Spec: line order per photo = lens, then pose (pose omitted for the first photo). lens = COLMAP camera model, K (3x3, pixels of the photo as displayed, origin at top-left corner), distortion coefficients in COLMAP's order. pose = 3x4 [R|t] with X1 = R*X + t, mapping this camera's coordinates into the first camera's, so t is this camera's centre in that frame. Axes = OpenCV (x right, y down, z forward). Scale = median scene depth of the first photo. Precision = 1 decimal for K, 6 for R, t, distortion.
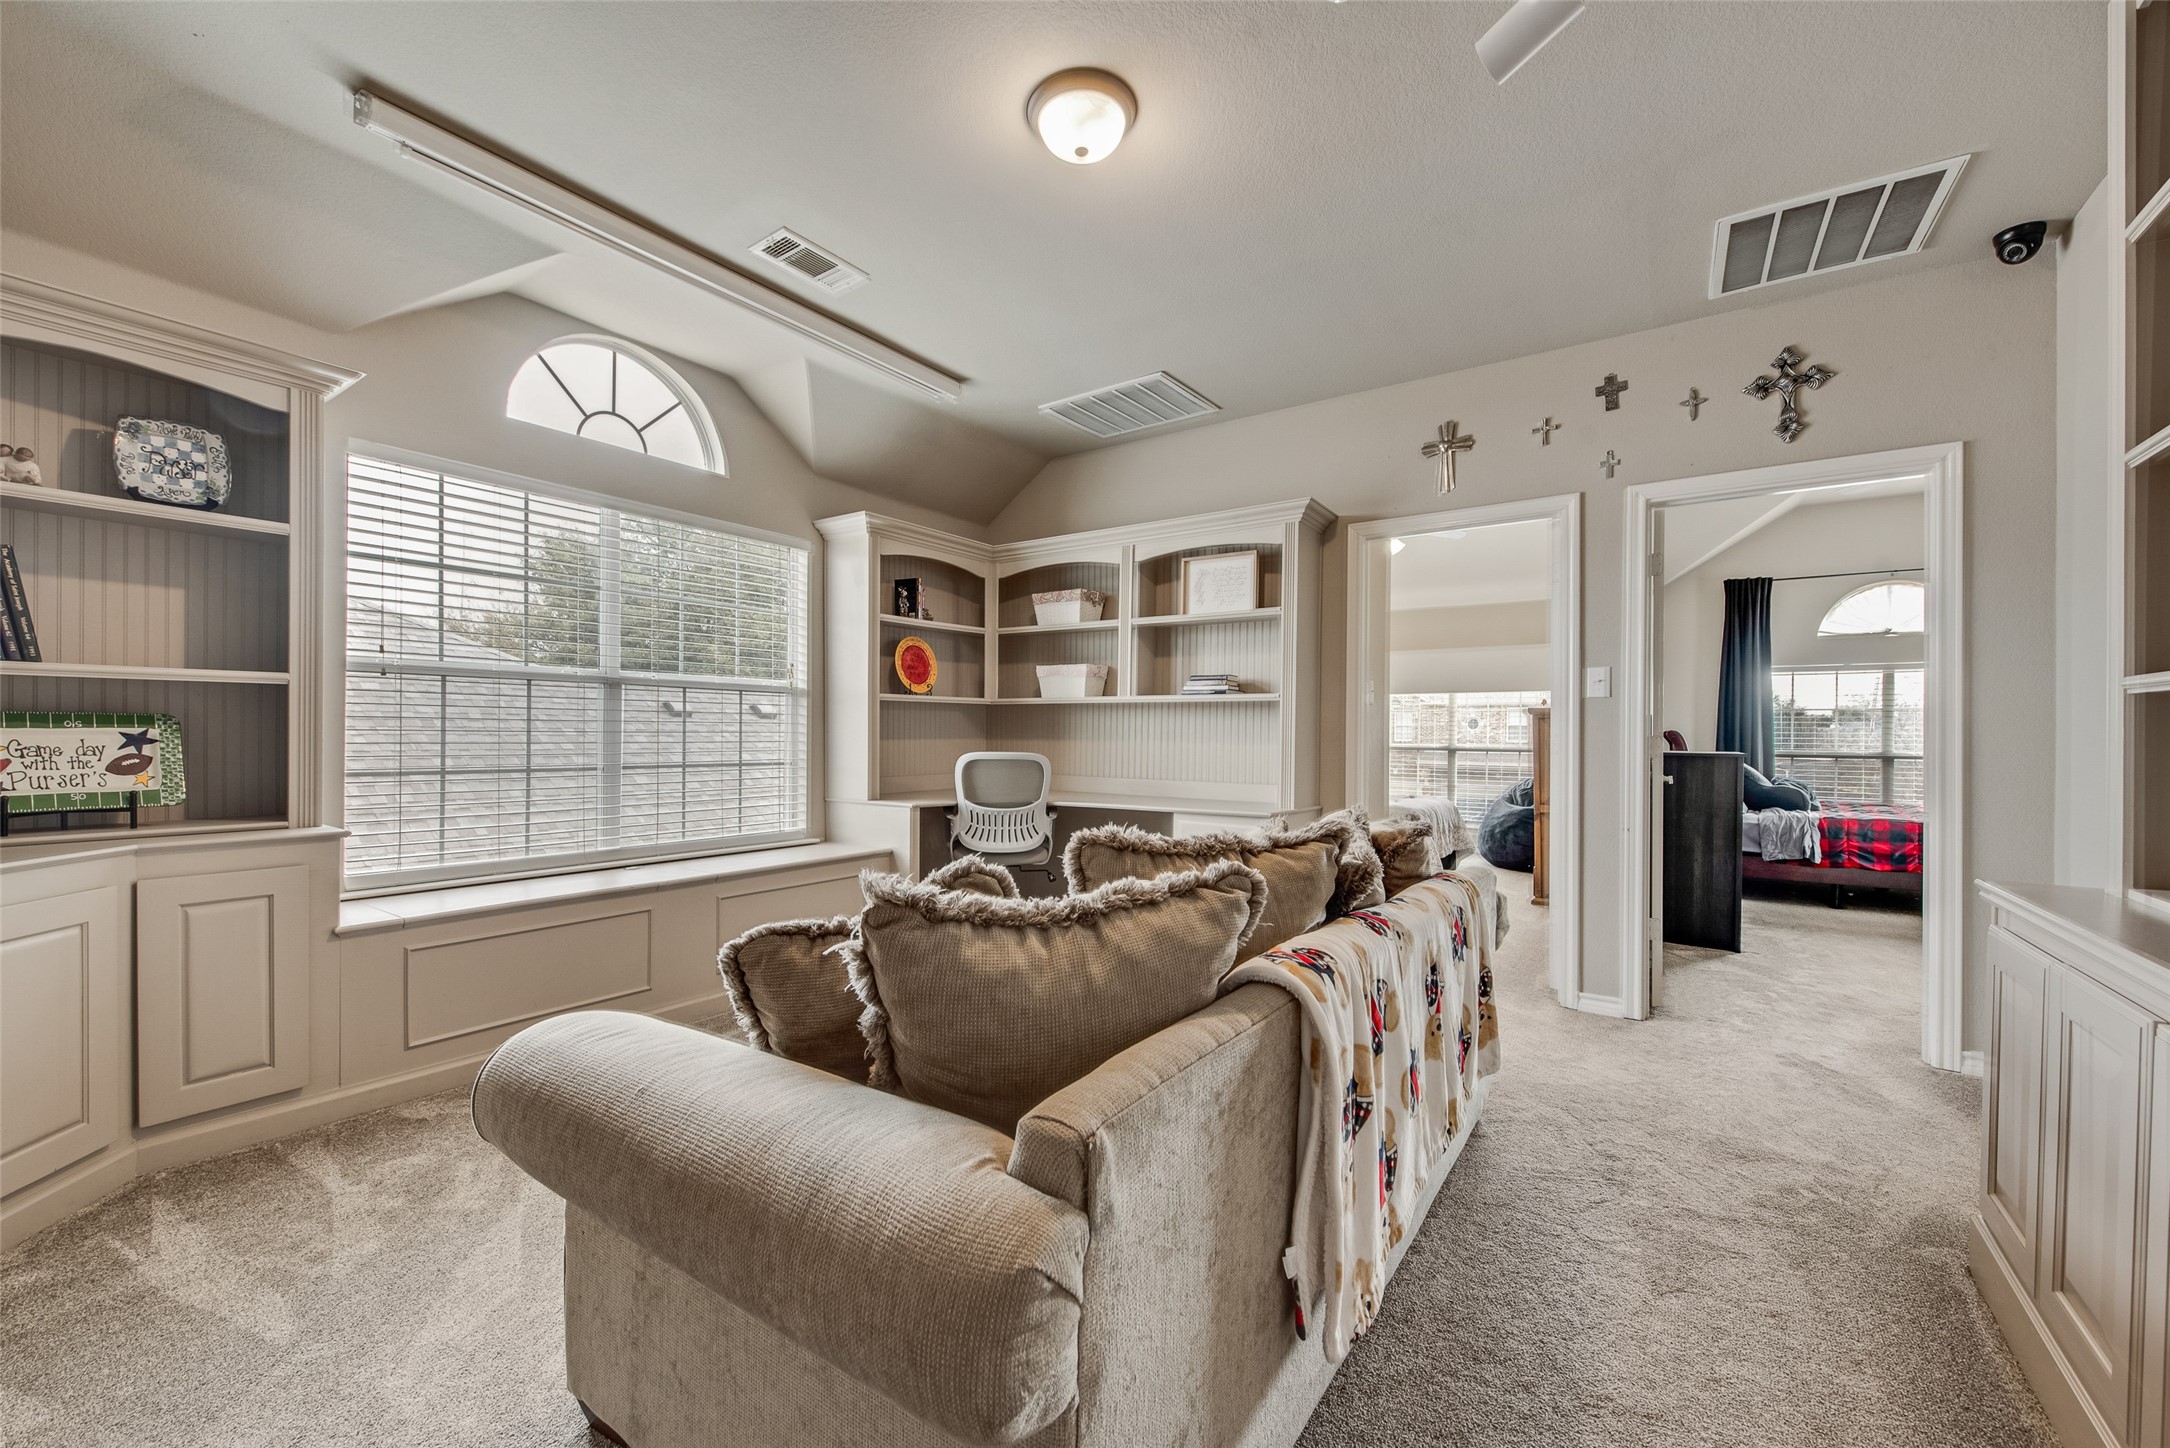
lens RADIAL K [[857.0, 0, 1079.1], [0, 857.0, 744.5], [0, 0, 1]] dist [-0.001336, -0.002601]
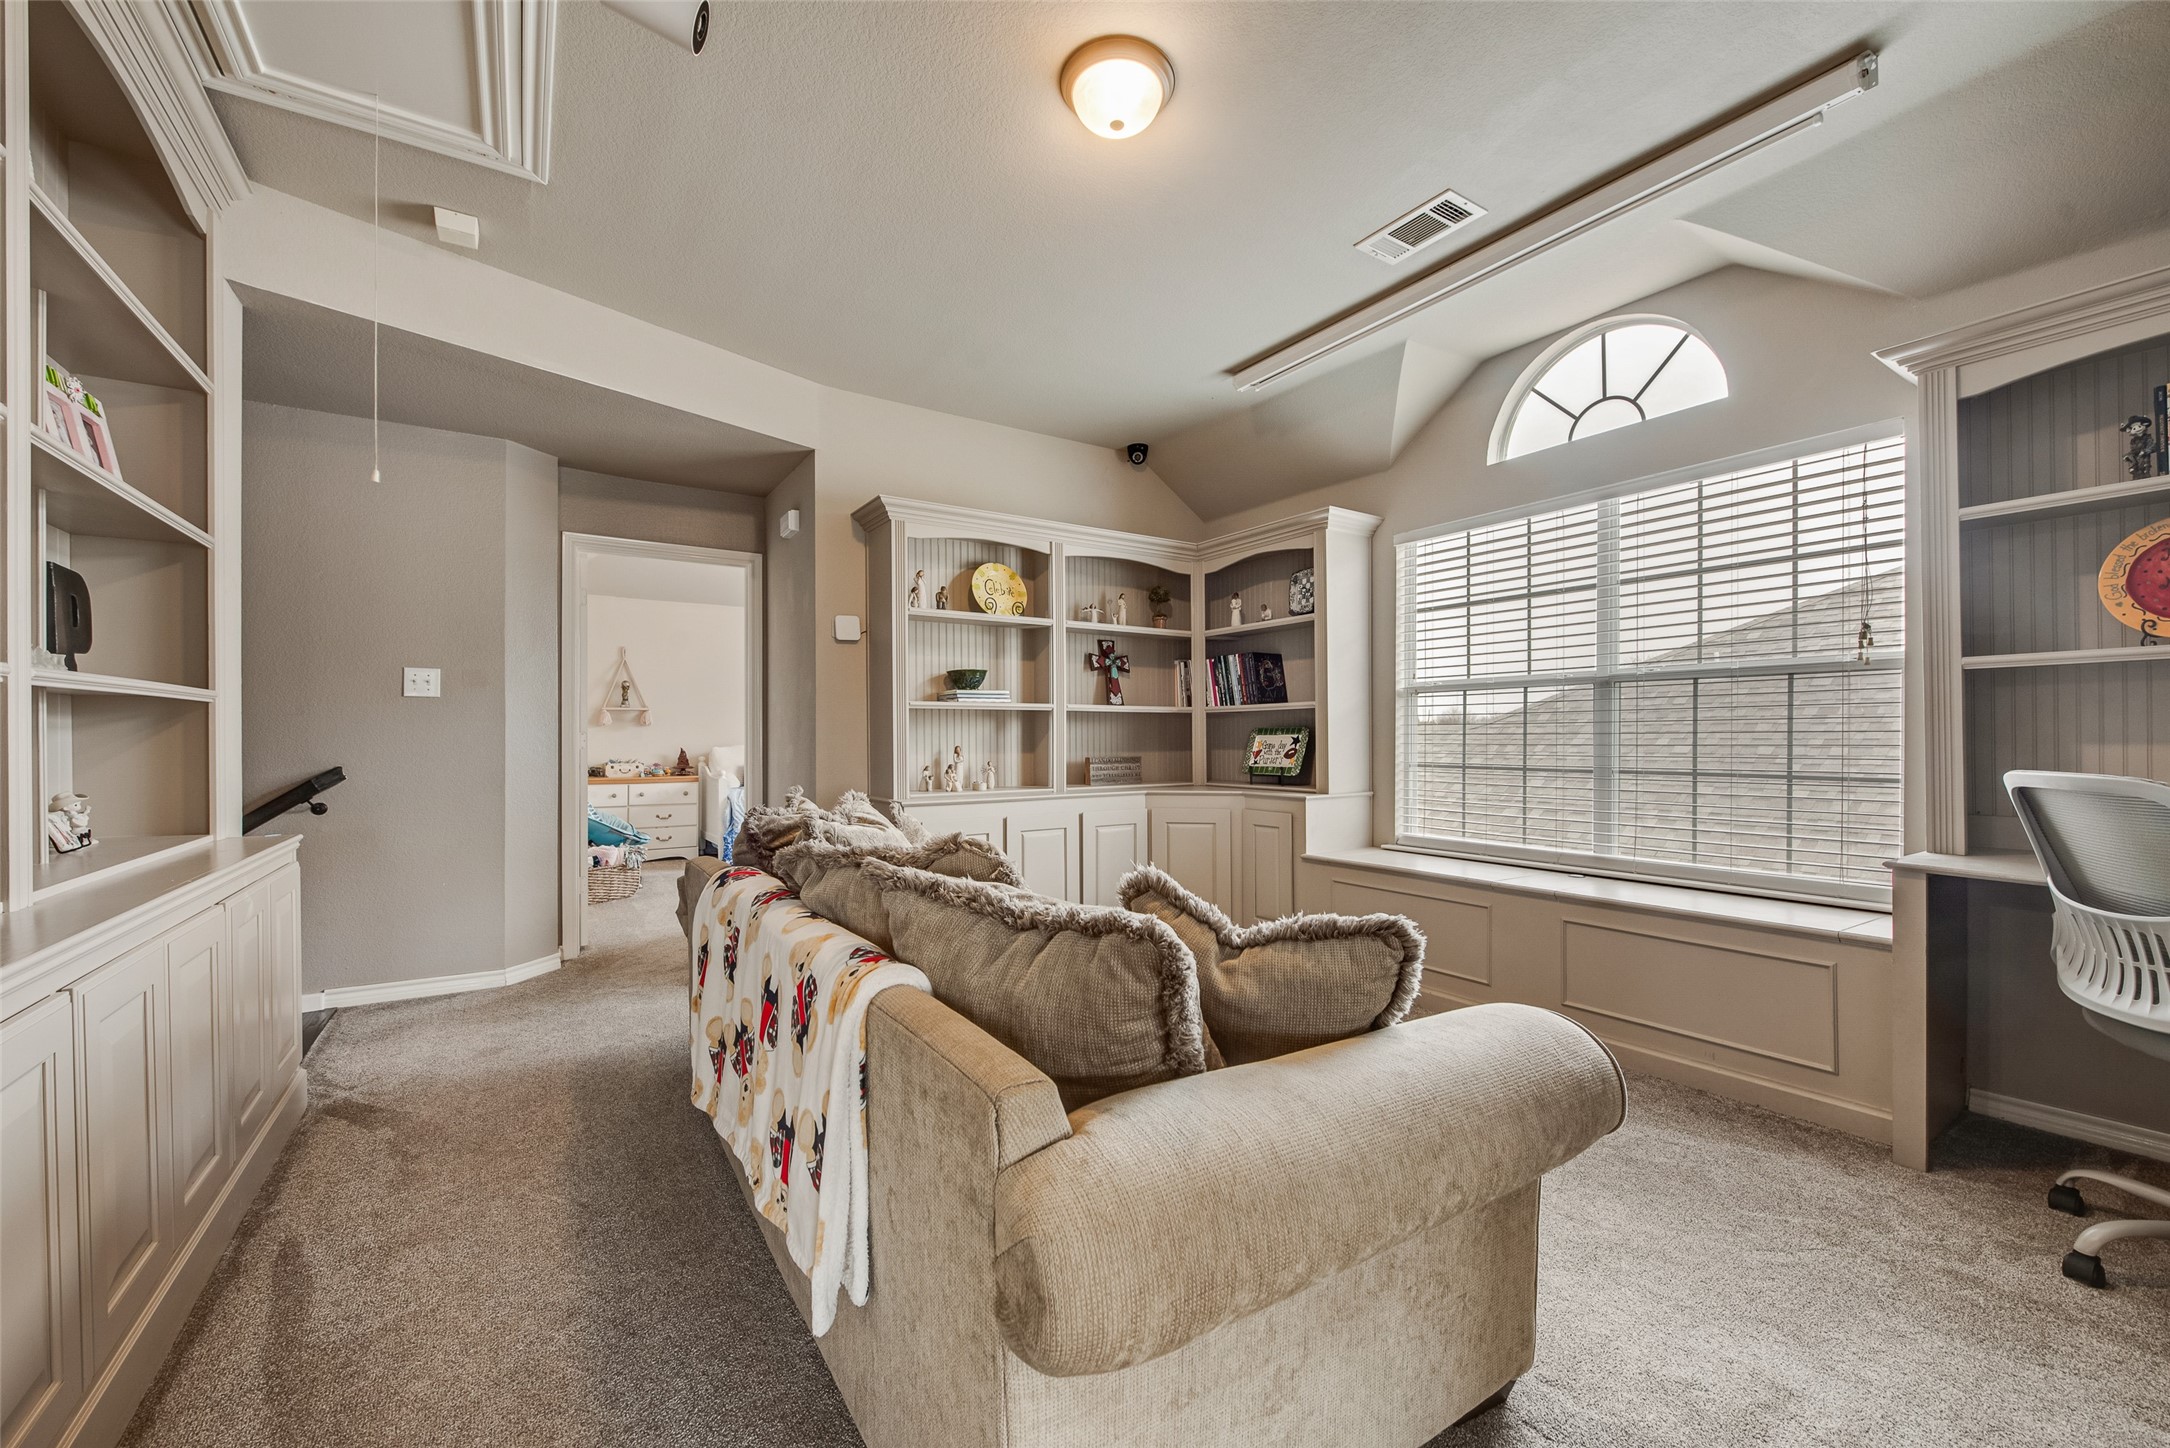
lens RADIAL K [[857.0, 0, 1095.0], [0, 857.0, 737.4], [0, 0, 1]] dist [-0.001336, -0.002601]
pose [[-0.372132, -0.000732, -0.928180, 0.563853], [-0.006430, 0.999978, 0.001789, -0.009066], [0.928158, 0.006634, -0.372128, 0.856229]]
